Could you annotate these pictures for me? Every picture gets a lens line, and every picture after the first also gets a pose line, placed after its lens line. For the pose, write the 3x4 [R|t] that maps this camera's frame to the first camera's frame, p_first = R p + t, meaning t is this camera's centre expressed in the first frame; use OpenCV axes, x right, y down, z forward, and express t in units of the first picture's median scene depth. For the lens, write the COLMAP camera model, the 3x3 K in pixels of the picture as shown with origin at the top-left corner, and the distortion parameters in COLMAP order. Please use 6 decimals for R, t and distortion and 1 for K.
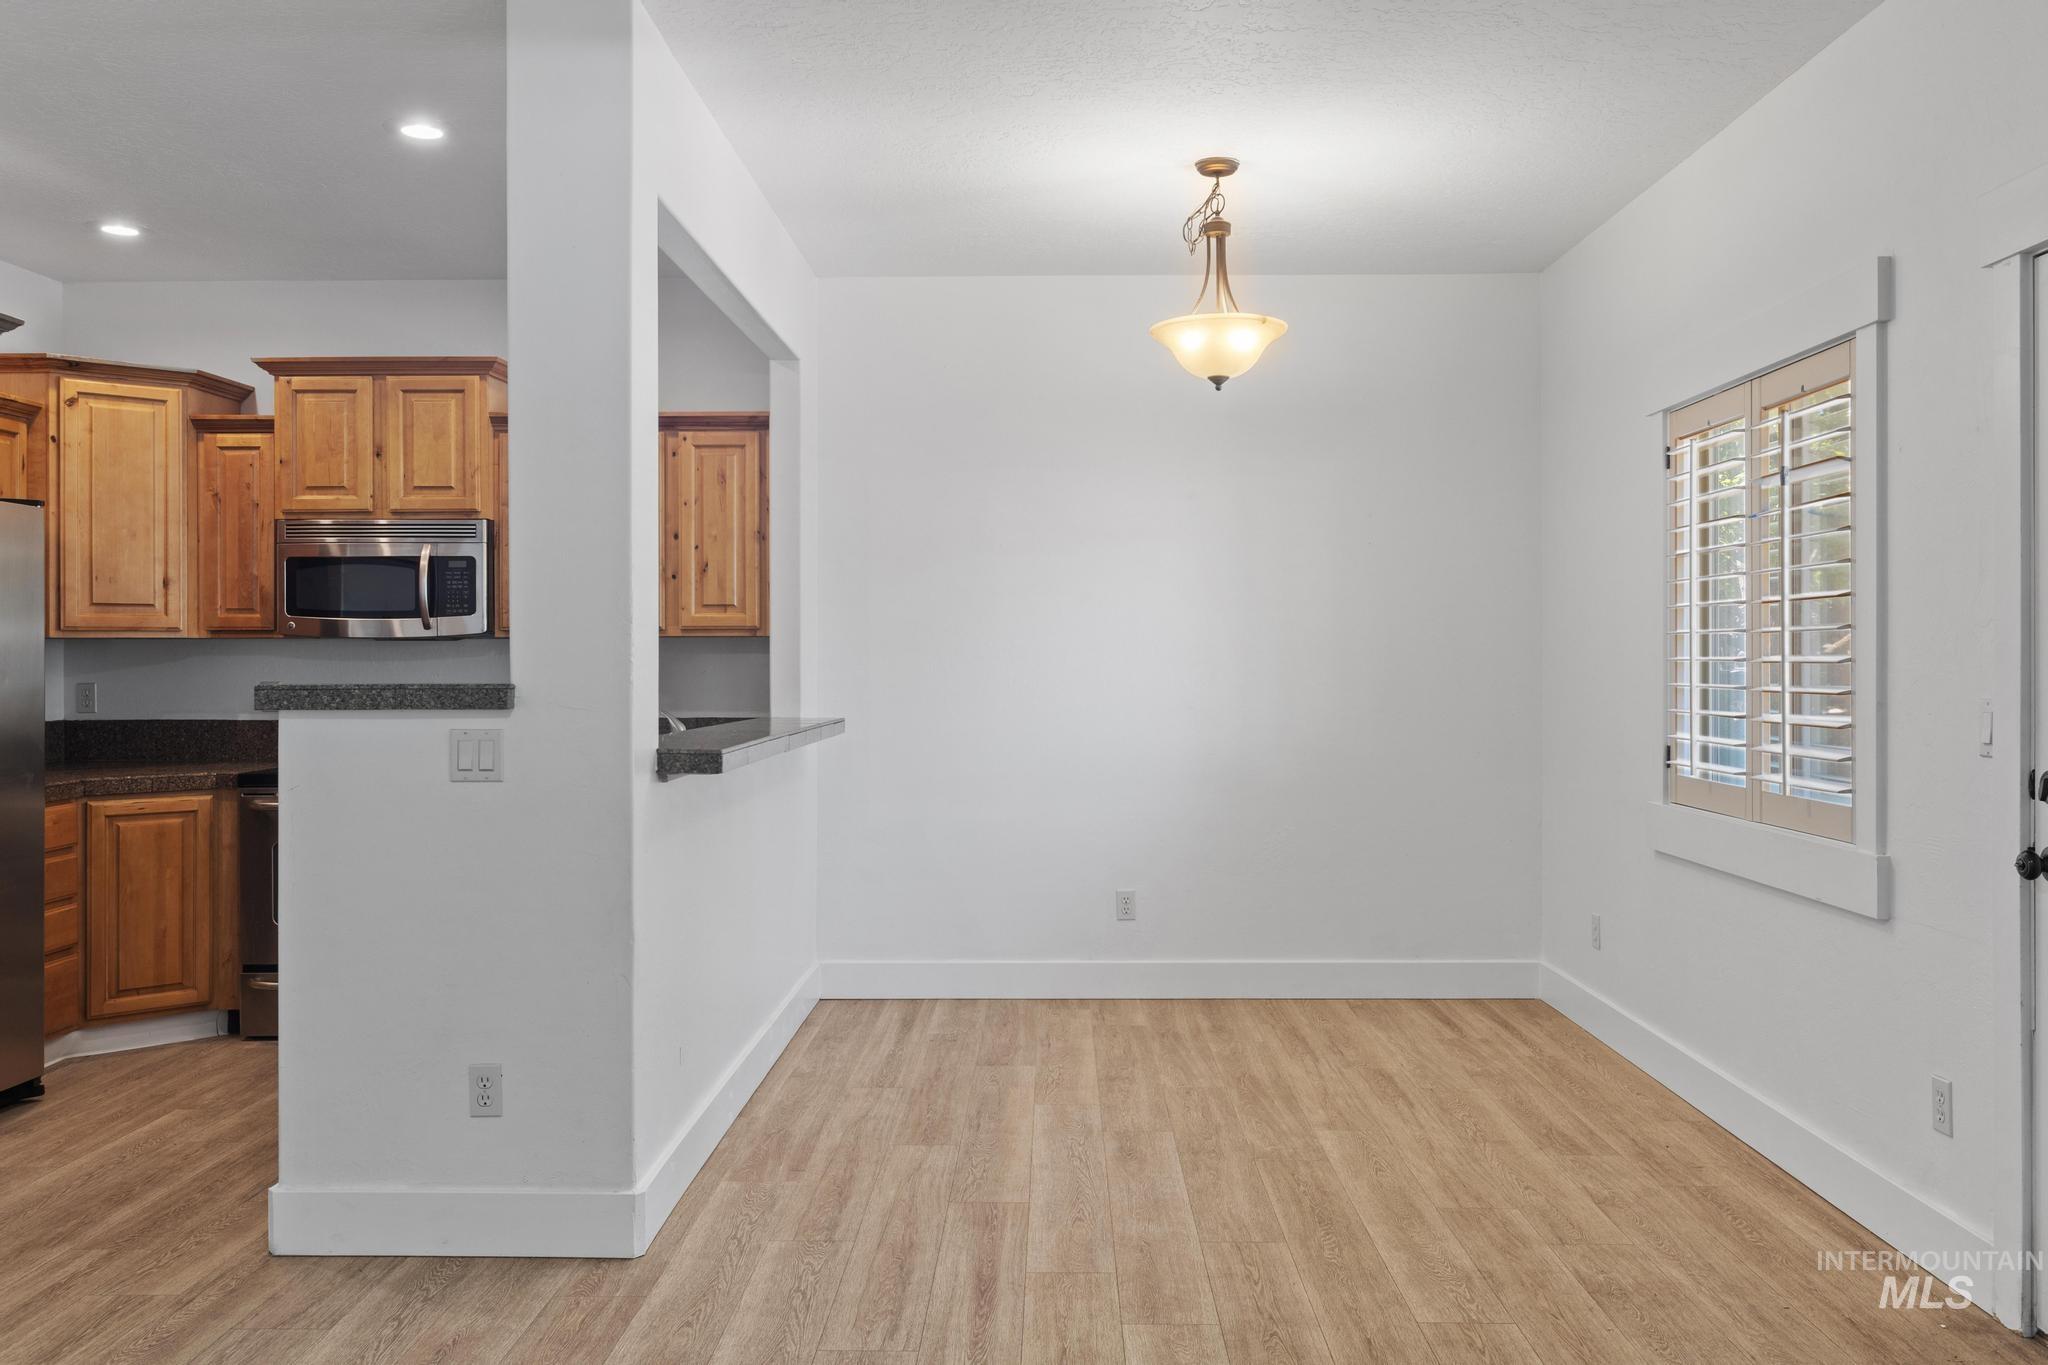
lens RADIAL K [[1624.5, 0, 1030.7], [0, 1624.5, 664.4], [0, 0, 1]] dist [-0.005490, 0.009457]
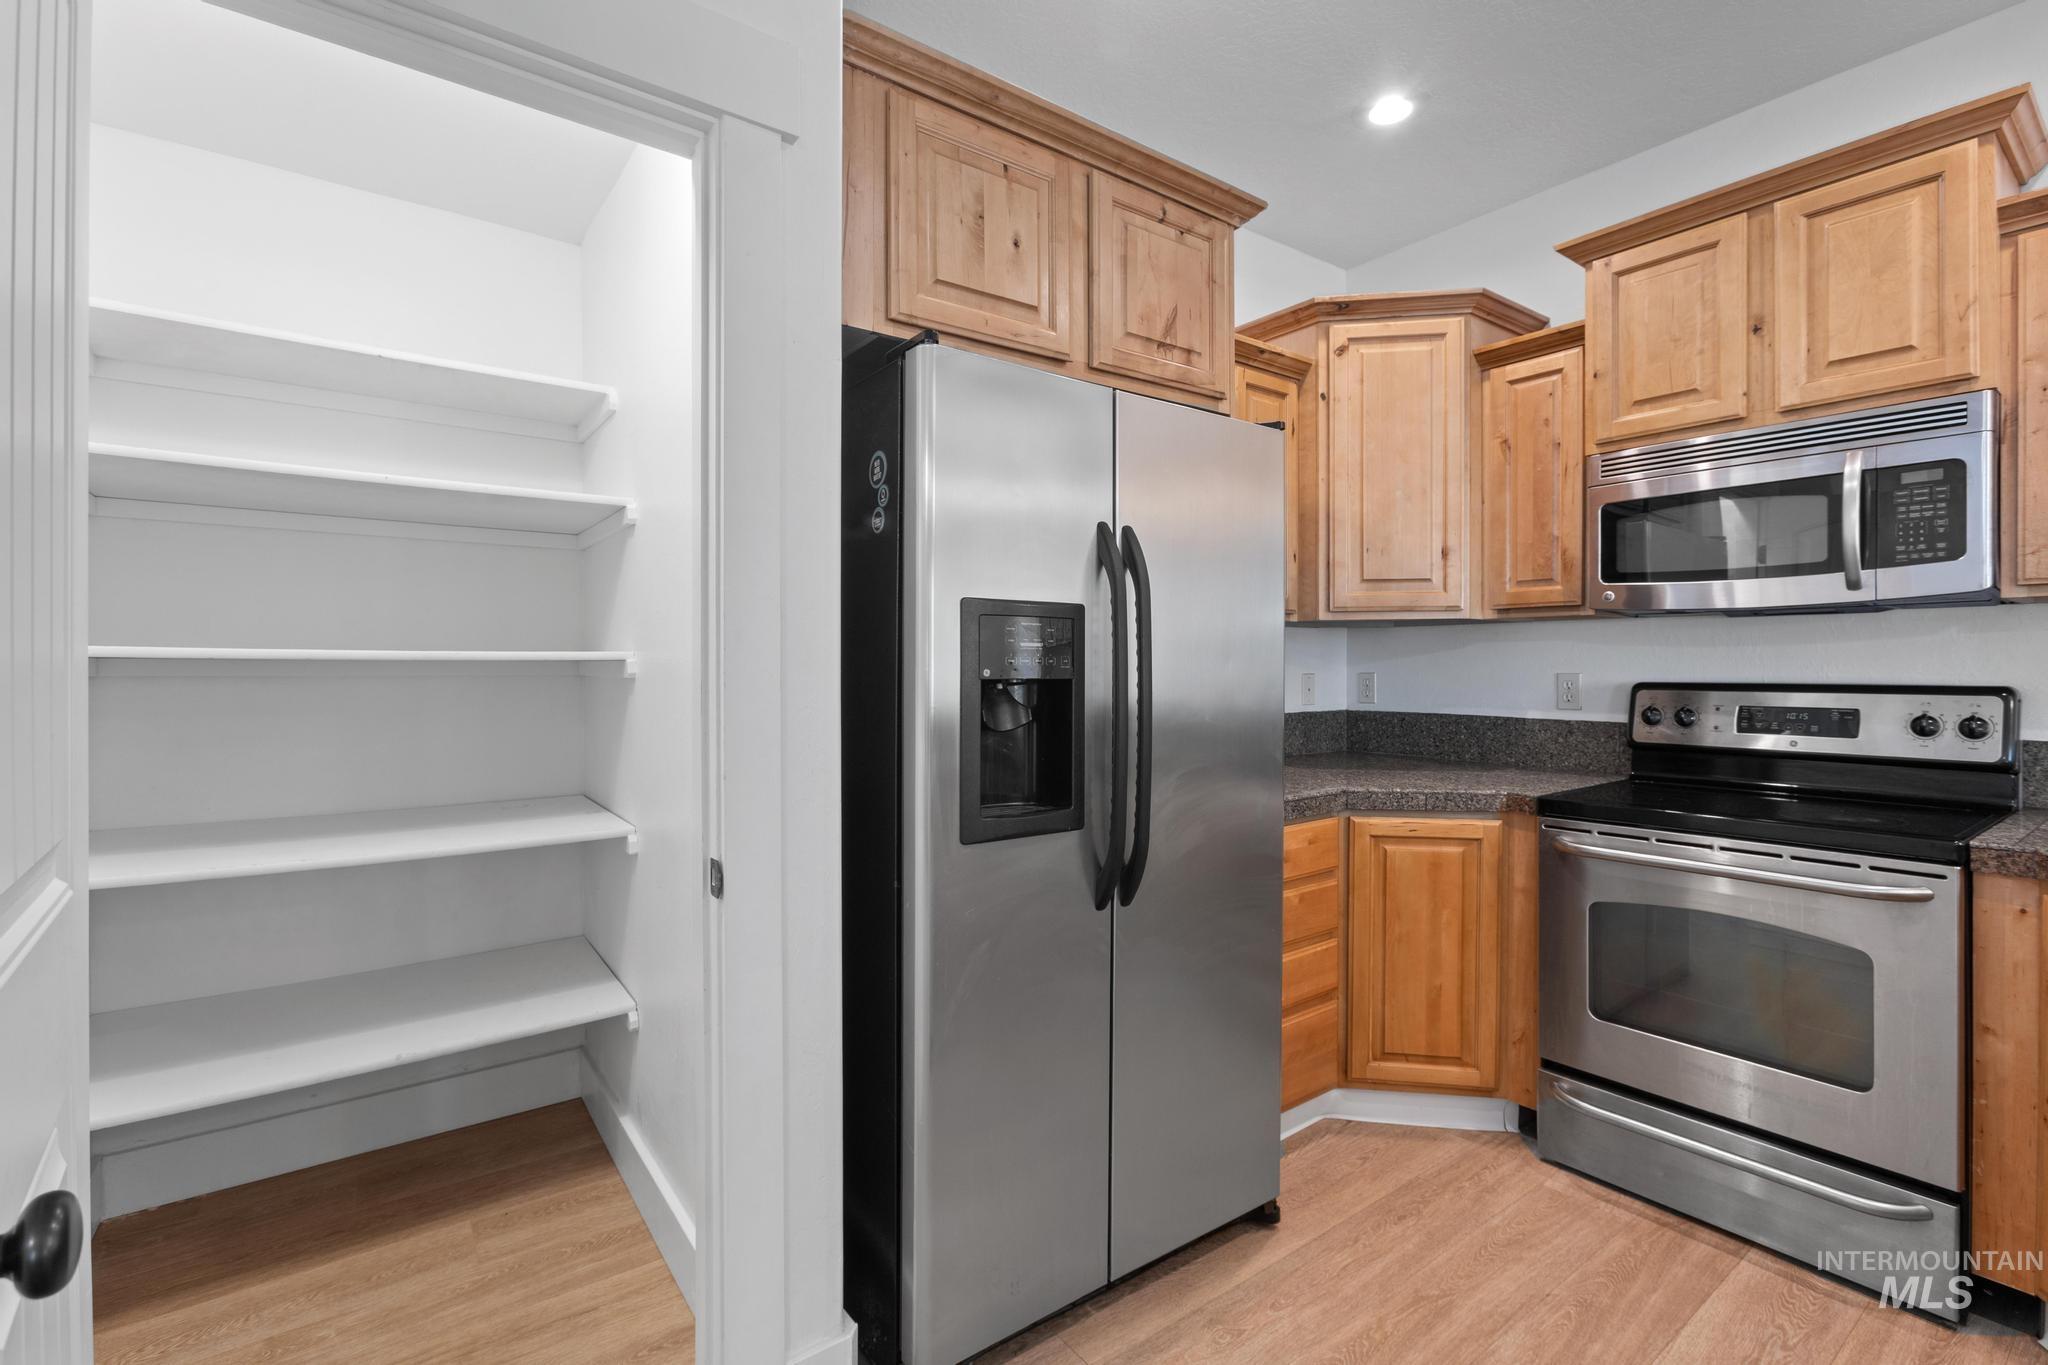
lens RADIAL K [[912.5, 0, 1029.4], [0, 912.5, 665.6], [0, 0, 1]] dist [-0.016924, 0.007797]
pose [[0.604612, 0.004035, -0.796510, -0.323156], [-0.005338, 0.999985, 0.001013, 0.009376], [0.796502, 0.003639, 0.604625, 0.611402]]
